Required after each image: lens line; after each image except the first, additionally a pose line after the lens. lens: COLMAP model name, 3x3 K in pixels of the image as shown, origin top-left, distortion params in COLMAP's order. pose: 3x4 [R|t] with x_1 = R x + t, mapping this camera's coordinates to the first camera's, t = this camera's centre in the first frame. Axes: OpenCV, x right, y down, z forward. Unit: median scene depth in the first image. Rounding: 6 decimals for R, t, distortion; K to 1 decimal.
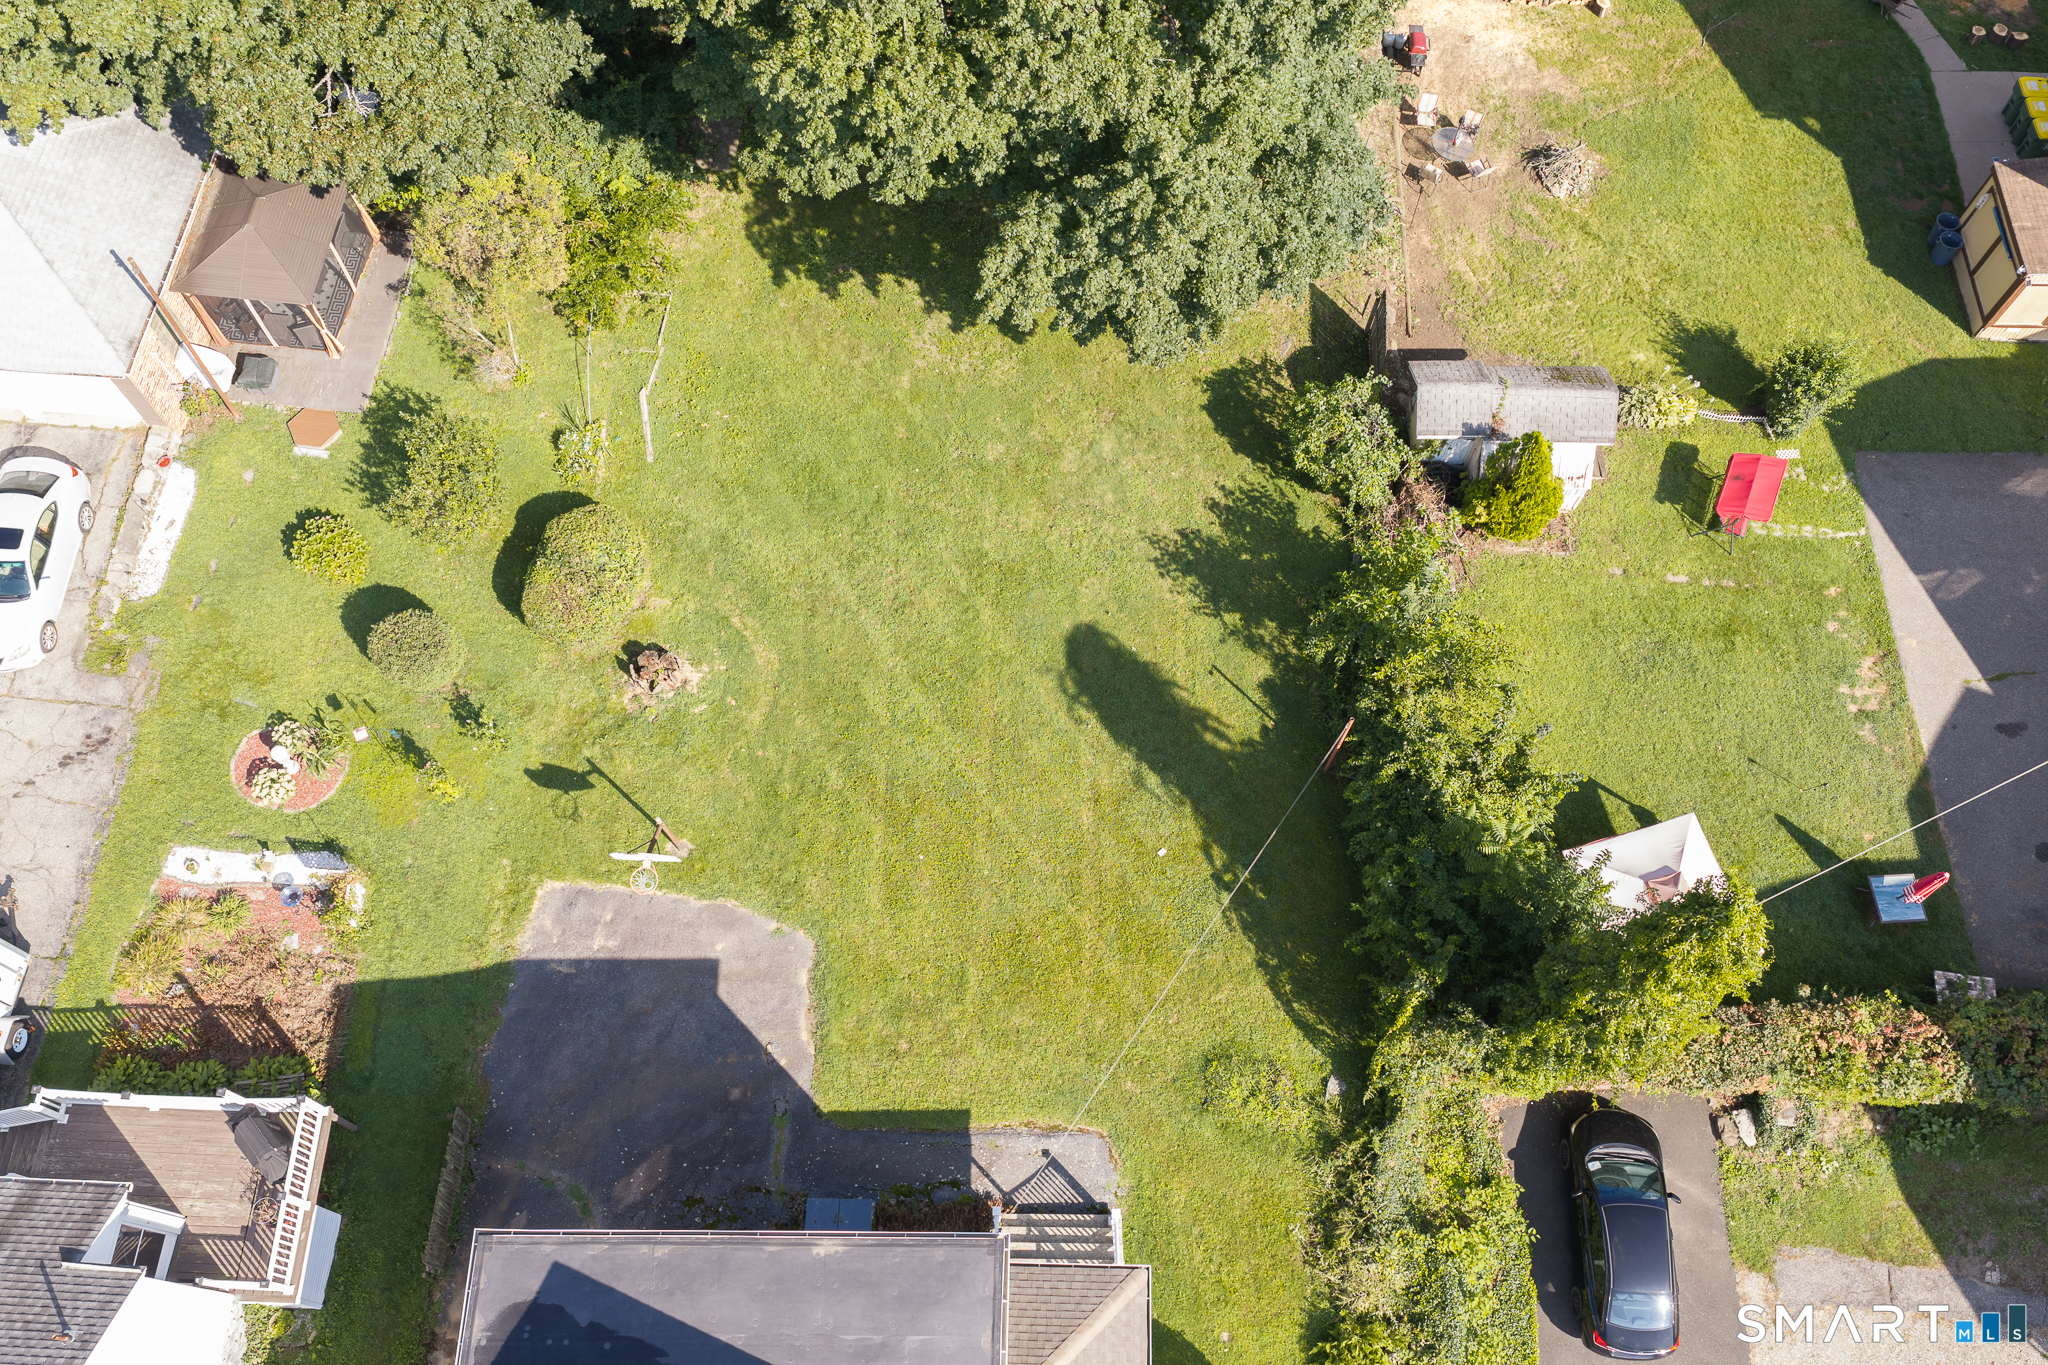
lens RADIAL K [[1711.2, 0, 1020.8], [0, 1711.2, 674.4], [0, 0, 1]] dist [0.021034, -0.040105]
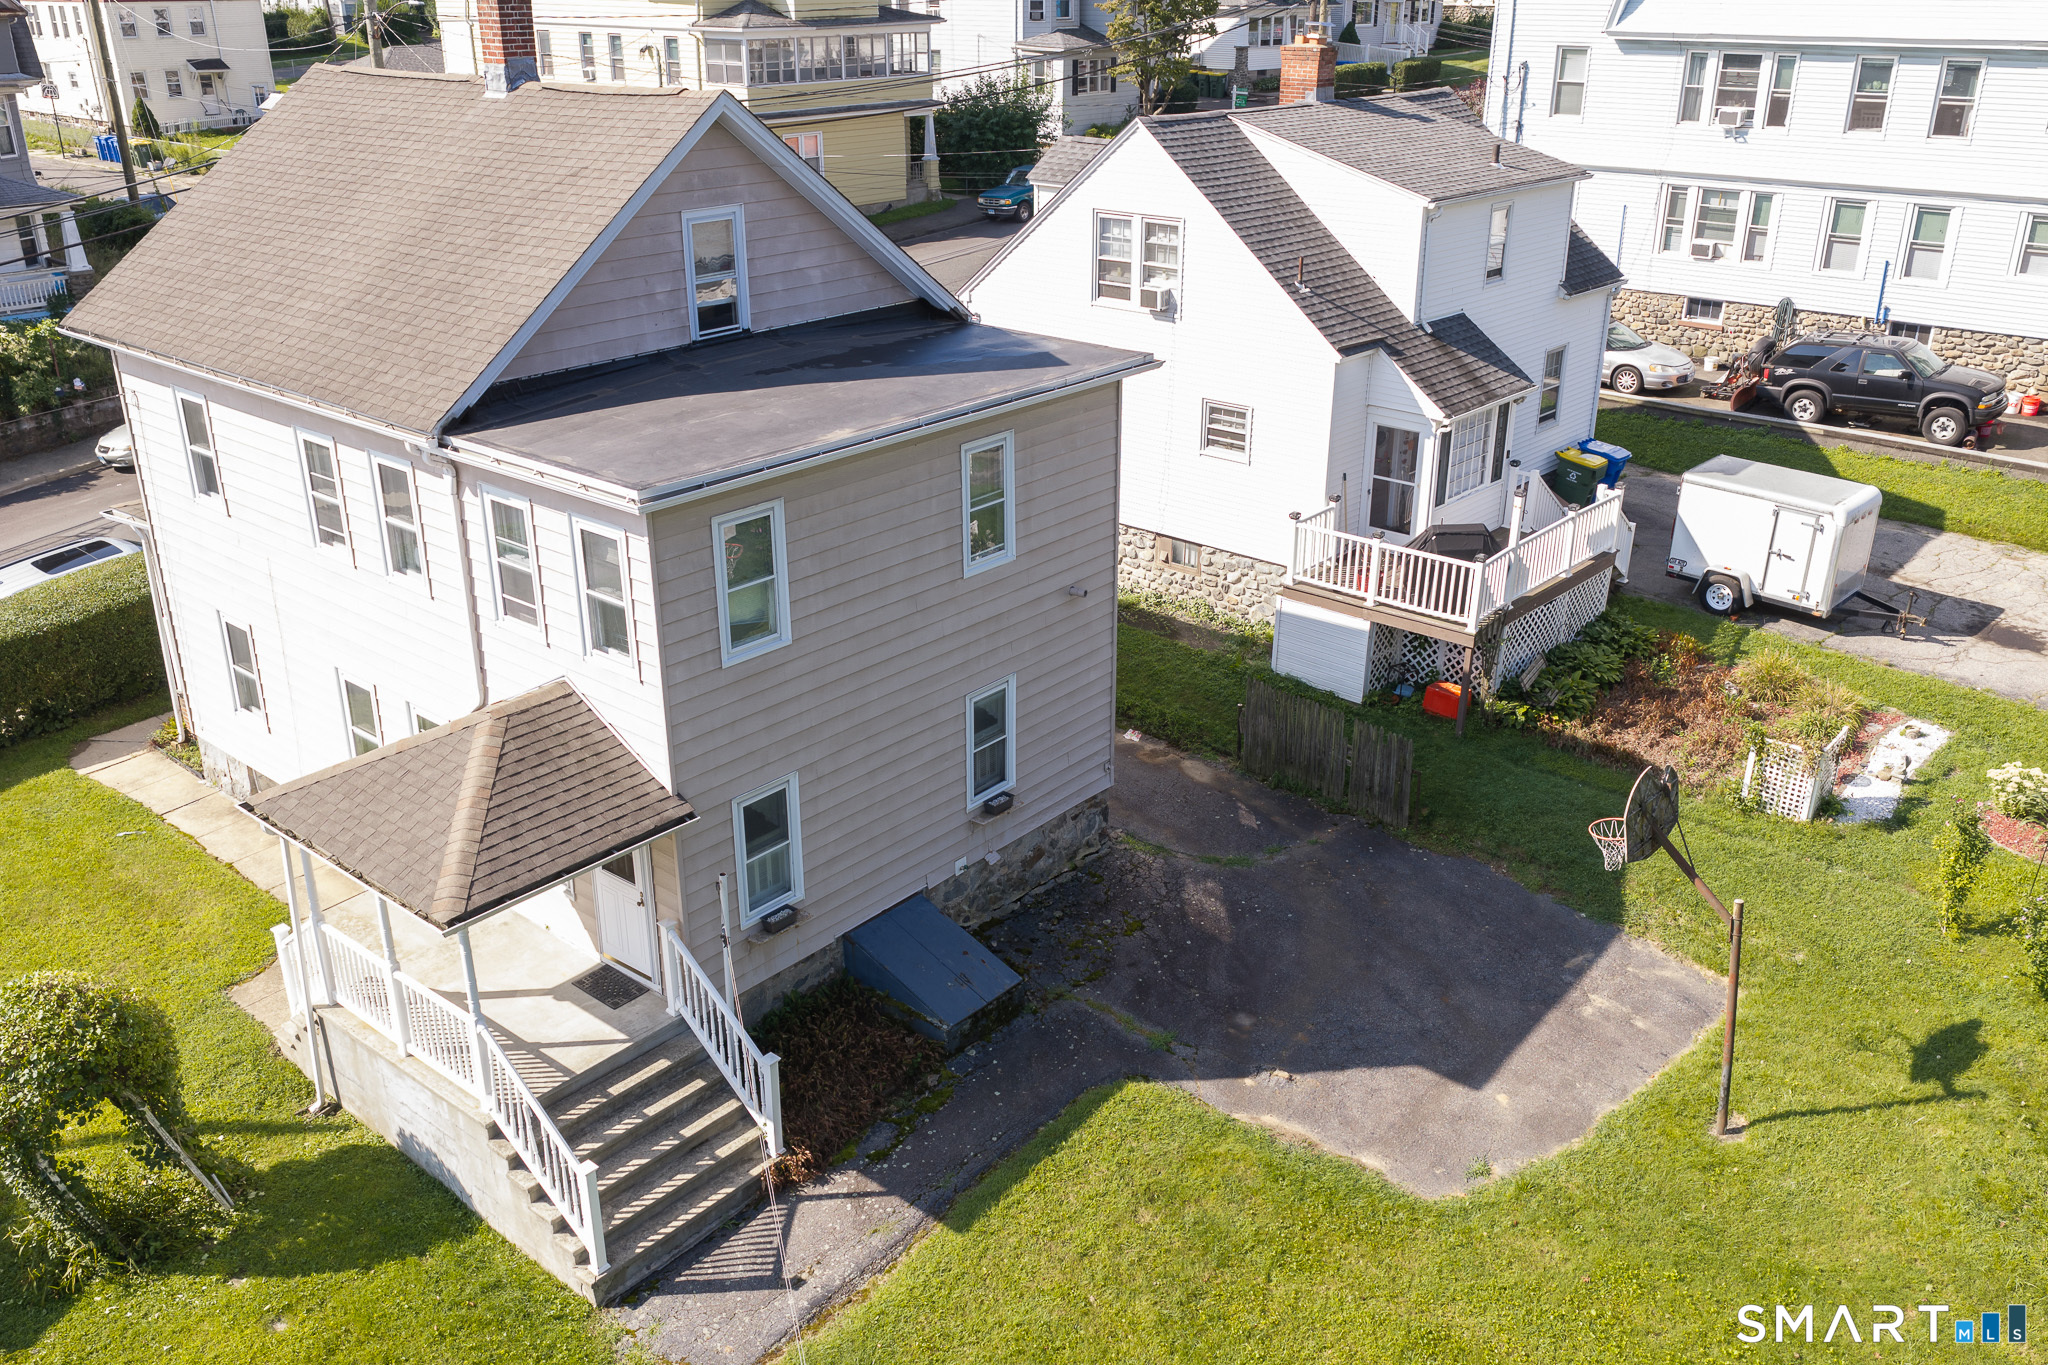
lens RADIAL K [[1691.0, 0, 1028.2], [0, 1691.0, 678.4], [0, 0, 1]] dist [0.019509, -0.034468]
pose [[-0.636269, 0.285202, -0.716813, 0.239835], [-0.705855, 0.159758, 0.690106, -0.112526], [0.311337, 0.945059, 0.099662, 0.726055]]
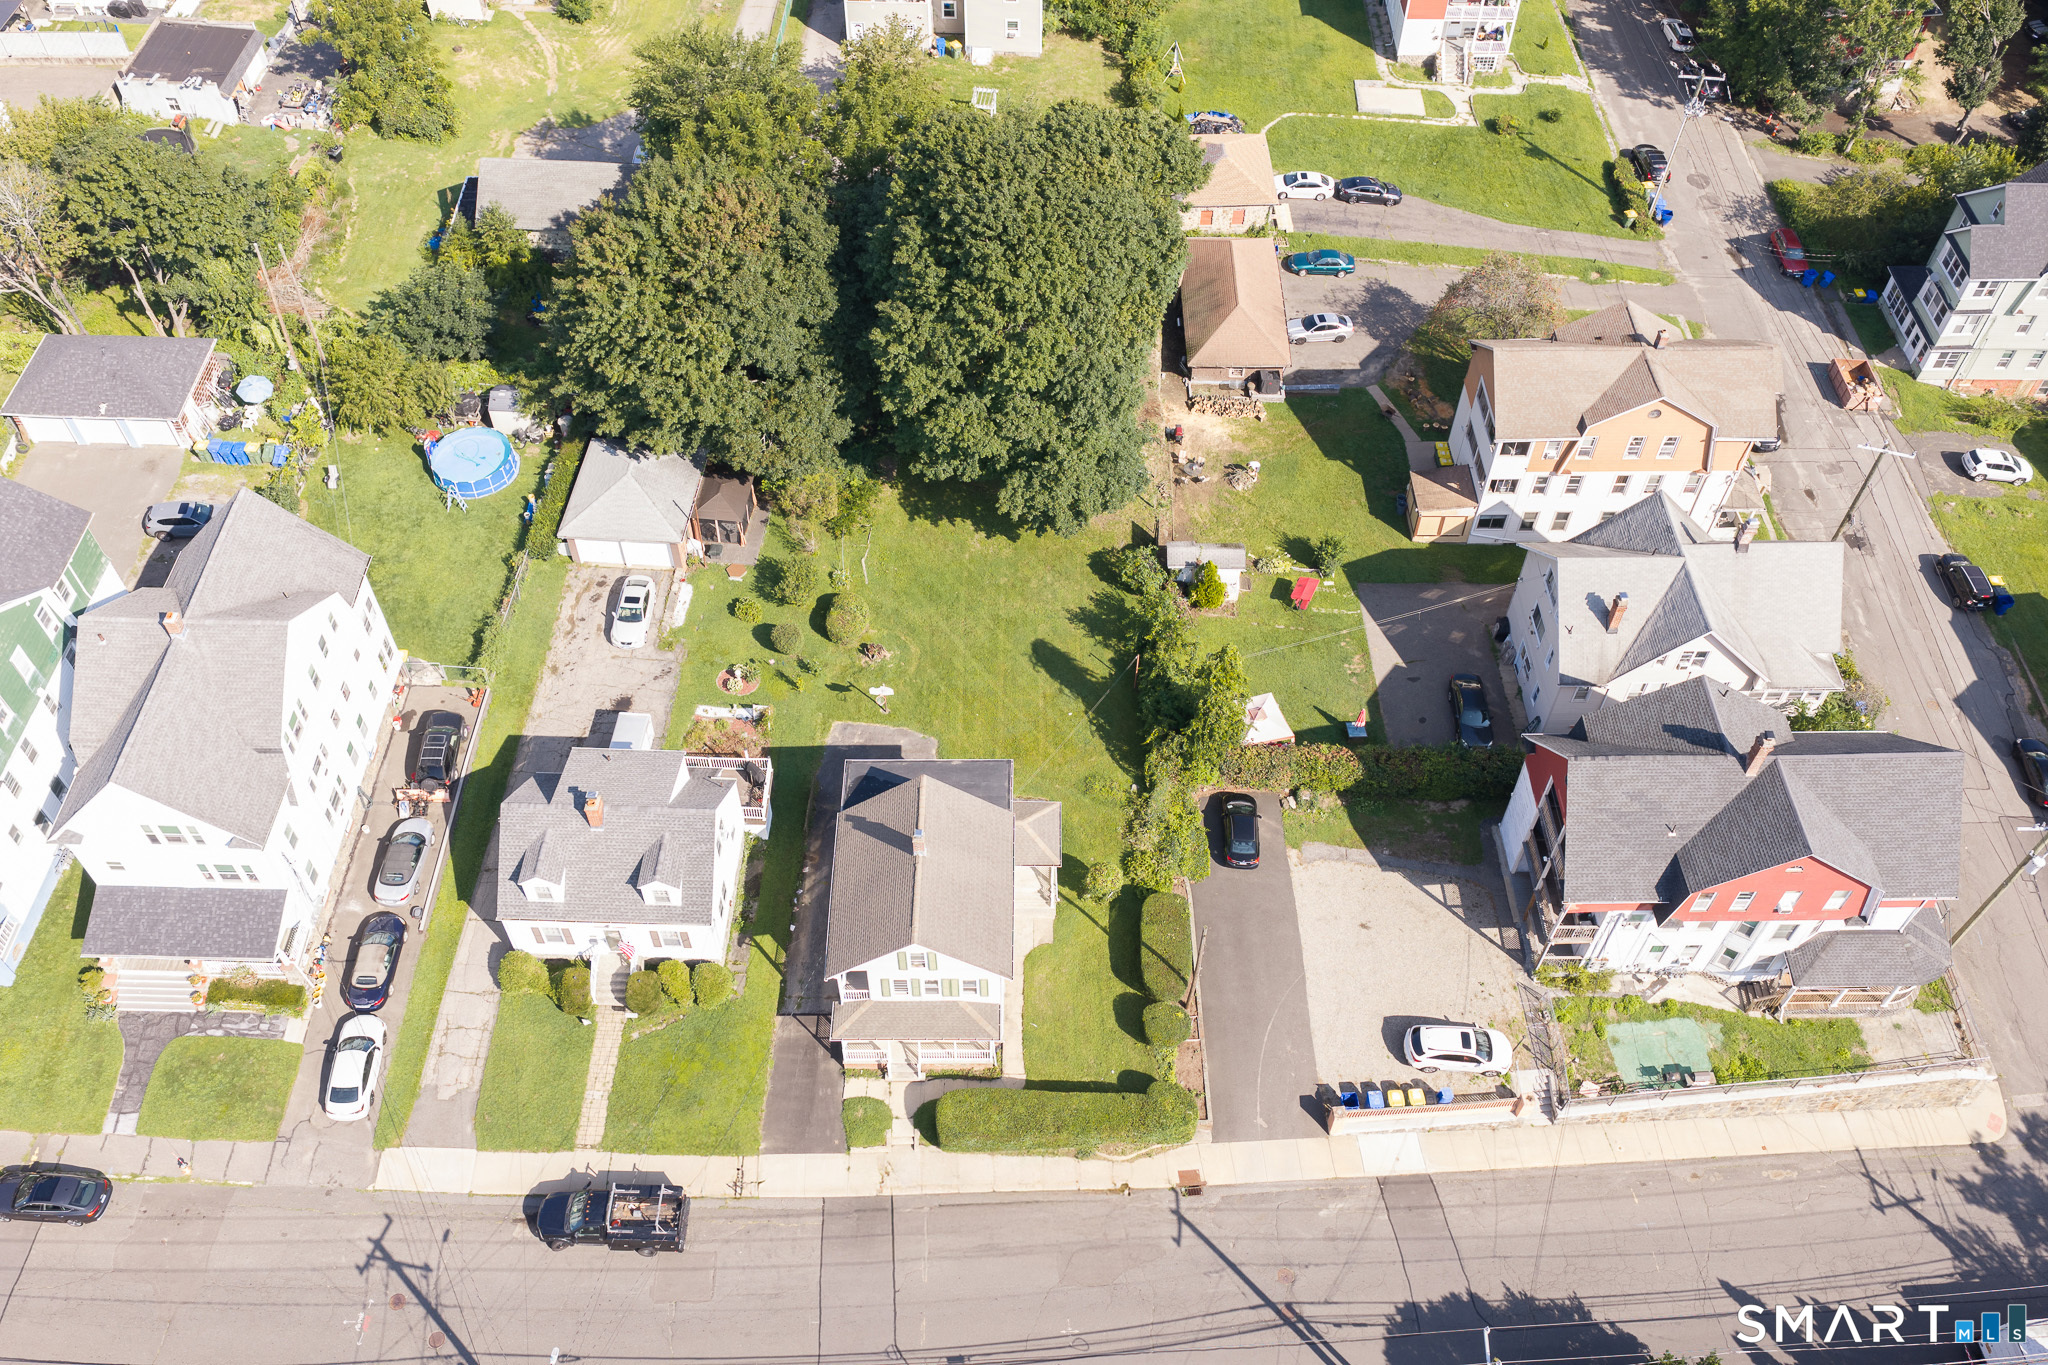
lens RADIAL K [[1691.0, 0, 1028.2], [0, 1691.0, 678.4], [0, 0, 1]] dist [0.019509, -0.034468]
pose [[0.999901, -0.012195, 0.007011, 0.001819], [0.013583, 0.966656, -0.255719, 0.684537], [-0.003659, 0.255789, 0.966726, -1.442036]]
